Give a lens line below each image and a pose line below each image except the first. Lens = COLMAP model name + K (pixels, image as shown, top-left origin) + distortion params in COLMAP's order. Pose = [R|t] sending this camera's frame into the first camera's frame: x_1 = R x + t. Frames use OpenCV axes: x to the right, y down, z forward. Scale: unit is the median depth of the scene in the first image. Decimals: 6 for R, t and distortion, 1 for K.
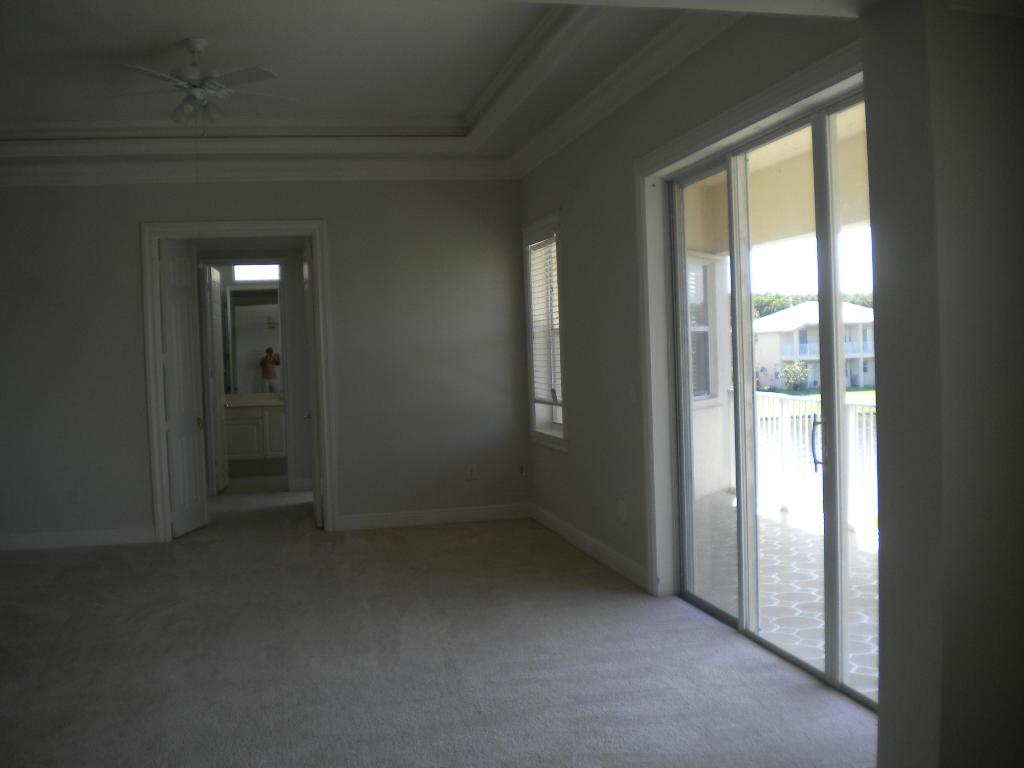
lens RADIAL K [[1086.9, 0, 509.5], [0, 1086.9, 386.1], [0, 0, 1]] dist [-0.129126, 0.000000]
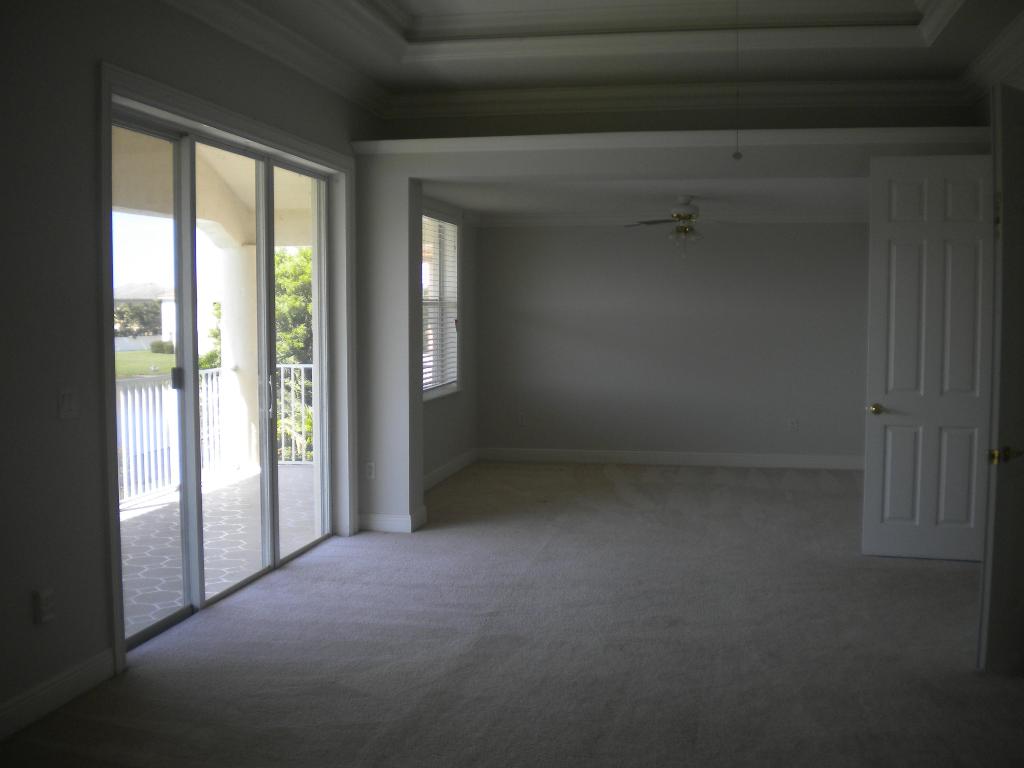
lens RADIAL K [[1086.9, 0, 510.1], [0, 1086.9, 383.5], [0, 0, 1]] dist [-0.129126, 0.000000]
pose [[-0.913532, 0.022886, 0.406122, -0.520368], [0.060294, 0.995005, 0.079554, -0.049846], [-0.402273, 0.097162, -0.910349, 2.003220]]
